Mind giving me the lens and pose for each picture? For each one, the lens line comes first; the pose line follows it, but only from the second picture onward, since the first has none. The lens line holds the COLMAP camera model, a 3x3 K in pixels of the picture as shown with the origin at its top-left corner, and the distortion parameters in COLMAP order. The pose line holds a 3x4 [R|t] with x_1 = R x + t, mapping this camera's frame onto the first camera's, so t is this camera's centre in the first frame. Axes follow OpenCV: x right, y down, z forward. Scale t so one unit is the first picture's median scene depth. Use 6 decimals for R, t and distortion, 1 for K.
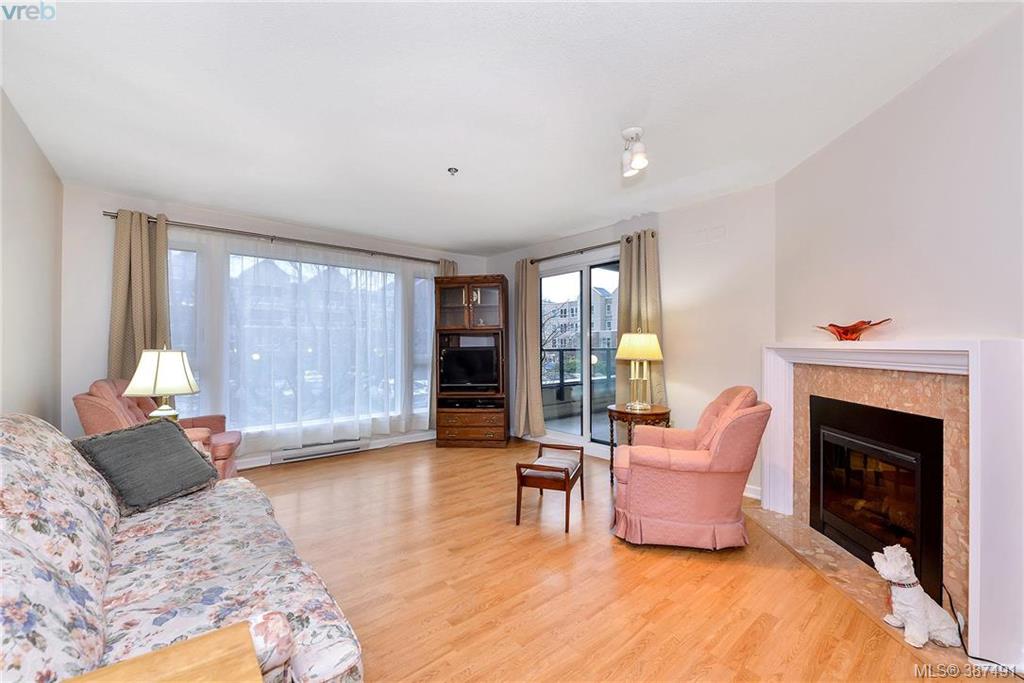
lens RADIAL K [[400.2, 0, 508.0], [0, 400.2, 345.8], [0, 0, 1]] dist [-0.000225, -0.000109]
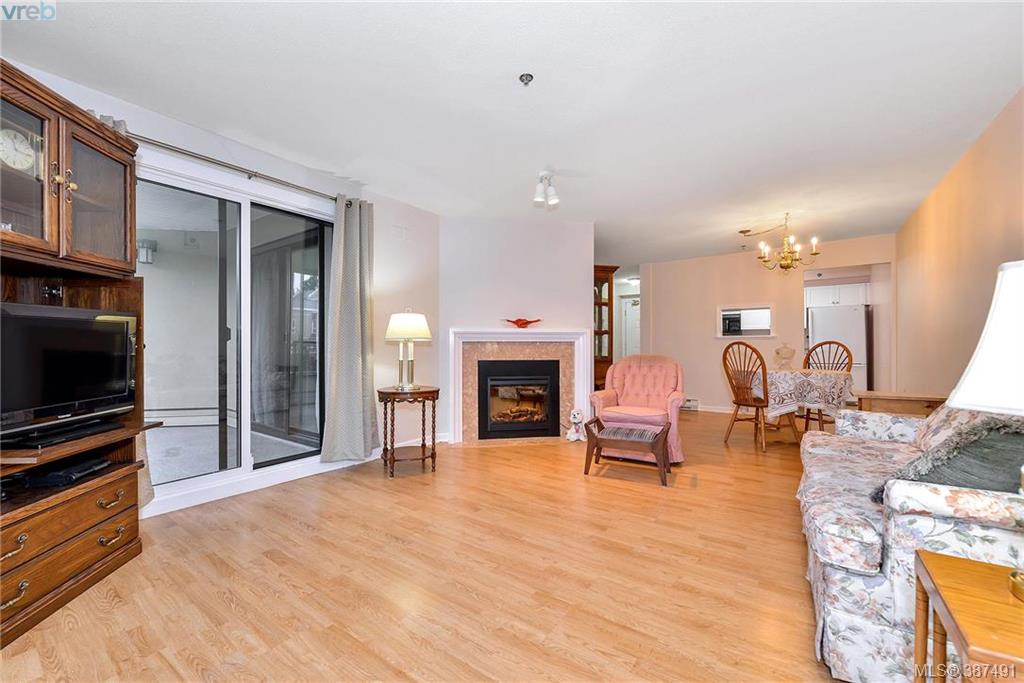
lens RADIAL K [[400.2, 0, 508.0], [0, 400.2, 345.8], [0, 0, 1]] dist [-0.000225, -0.000109]
pose [[-0.220837, 0.000782, 0.975310, -0.890335], [0.001294, 0.999999, -0.000509, 0.062299], [-0.975310, 0.001149, -0.220838, 1.245163]]
